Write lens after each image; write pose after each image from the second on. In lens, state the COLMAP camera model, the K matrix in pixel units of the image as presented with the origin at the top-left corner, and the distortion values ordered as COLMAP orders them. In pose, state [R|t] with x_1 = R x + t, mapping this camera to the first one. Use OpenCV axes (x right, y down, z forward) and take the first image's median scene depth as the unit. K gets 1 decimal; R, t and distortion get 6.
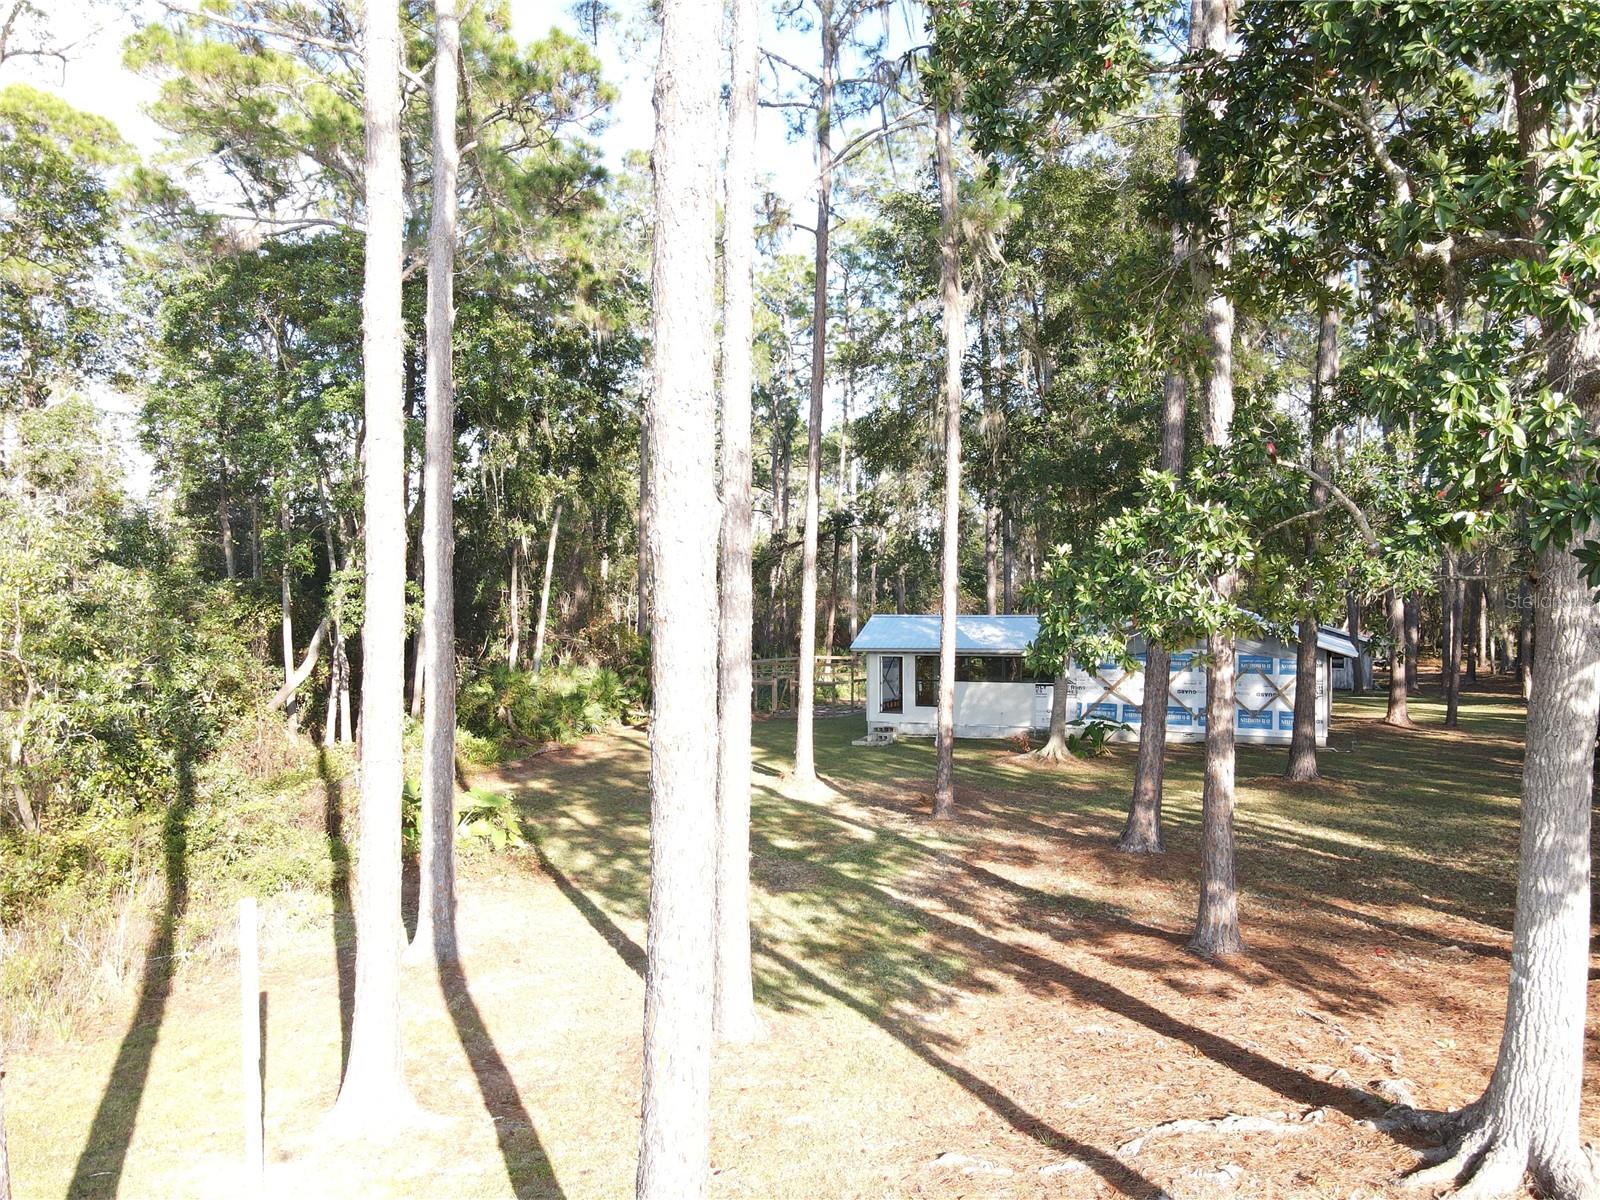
lens RADIAL K [[1115.3, 0, 800.0], [0, 1115.3, 600.0], [0, 0, 1]] dist [-0.003734, 0.023129]
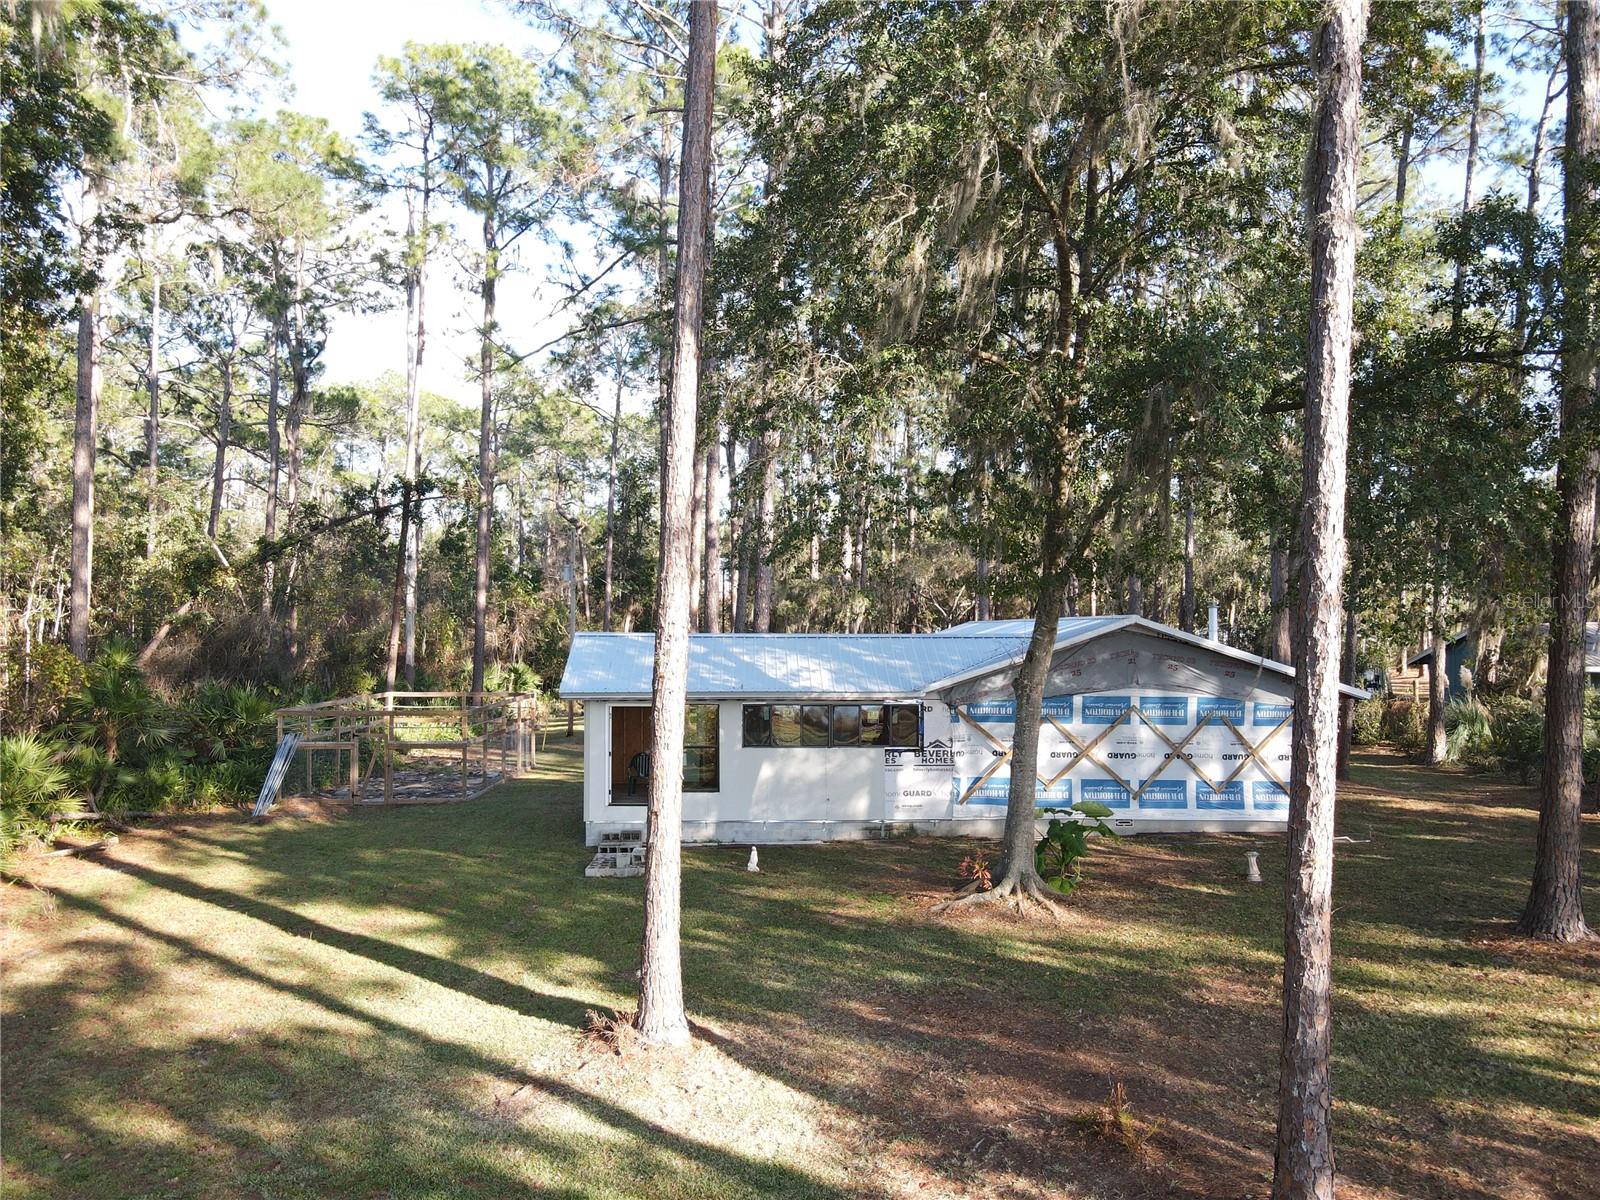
lens RADIAL K [[1115.3, 0, 800.0], [0, 1115.3, 600.0], [0, 0, 1]] dist [-0.003734, 0.023129]
pose [[0.913195, 0.029599, 0.406446, -0.081323], [-0.011942, 0.998874, -0.045912, 0.025188], [-0.407347, 0.037073, 0.912521, 0.491043]]
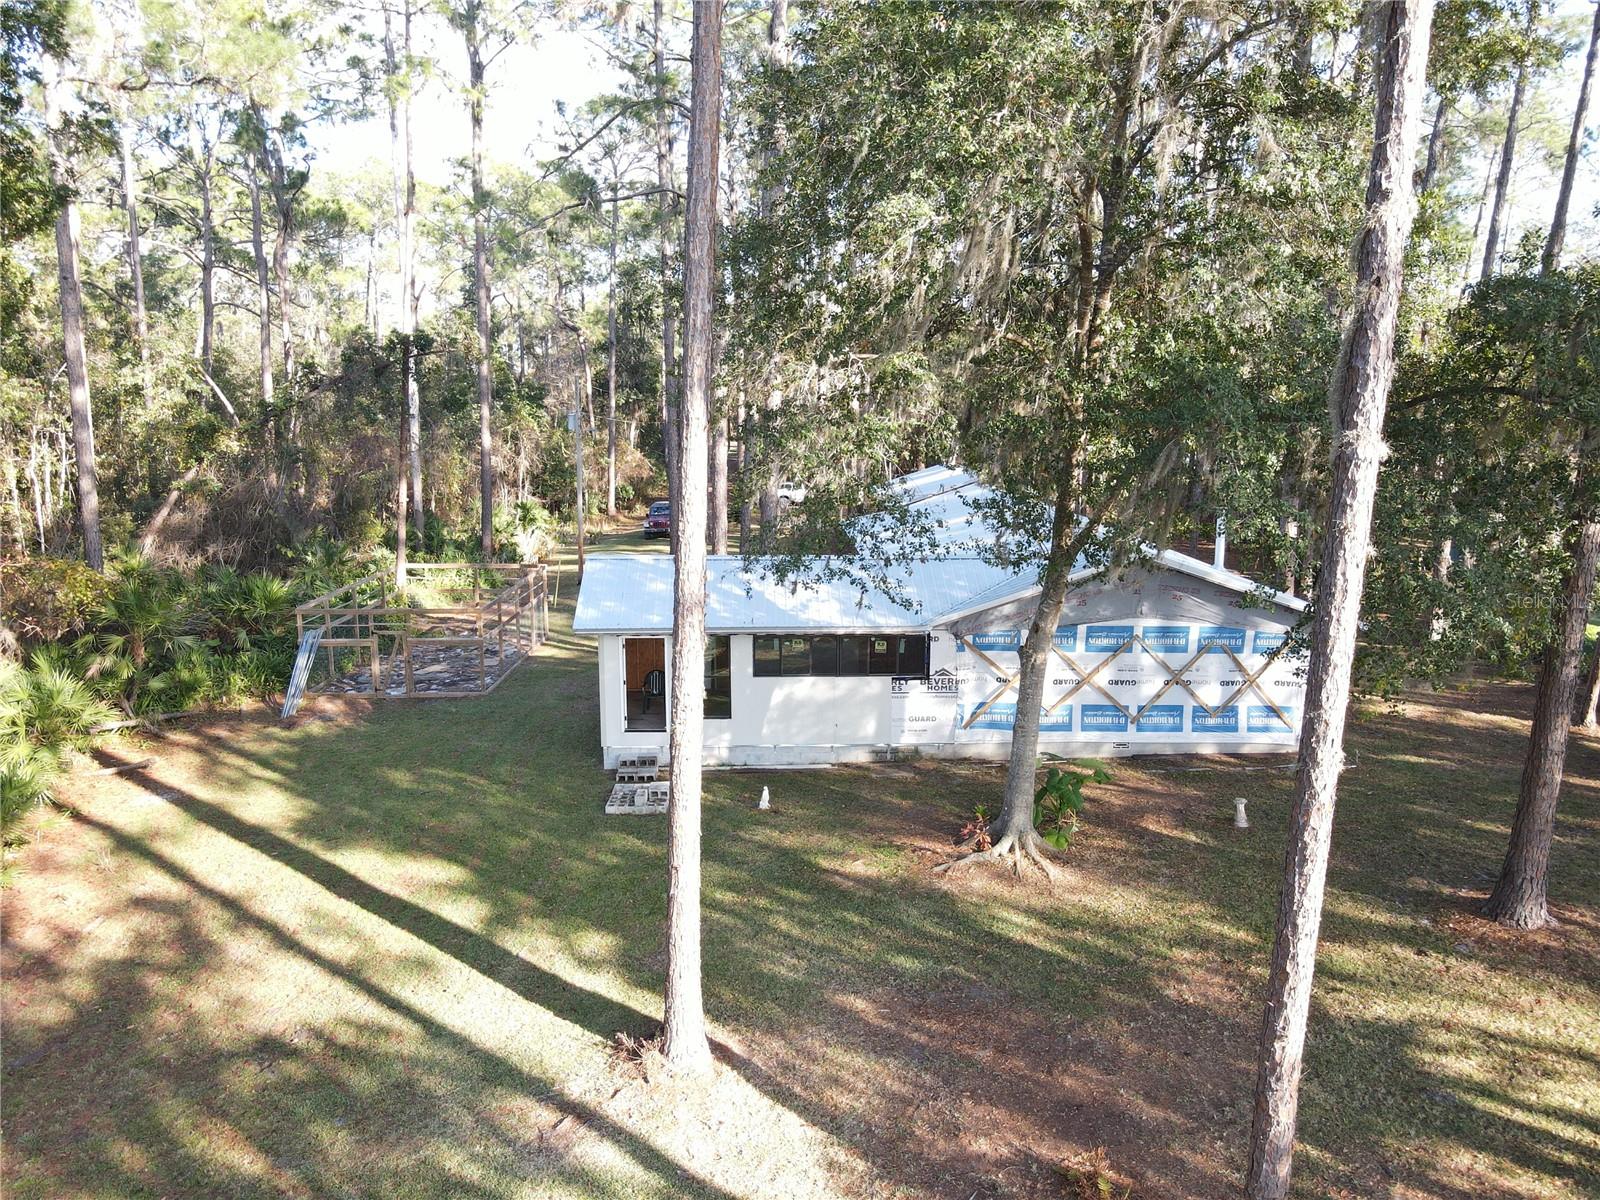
lens RADIAL K [[1115.3, 0, 800.0], [0, 1115.3, 600.0], [0, 0, 1]] dist [-0.003734, 0.023129]
pose [[0.915463, -0.048151, 0.399512, -0.084279], [-0.009950, 0.989803, 0.142096, -0.056261], [-0.402280, -0.134059, 0.905648, 0.490471]]
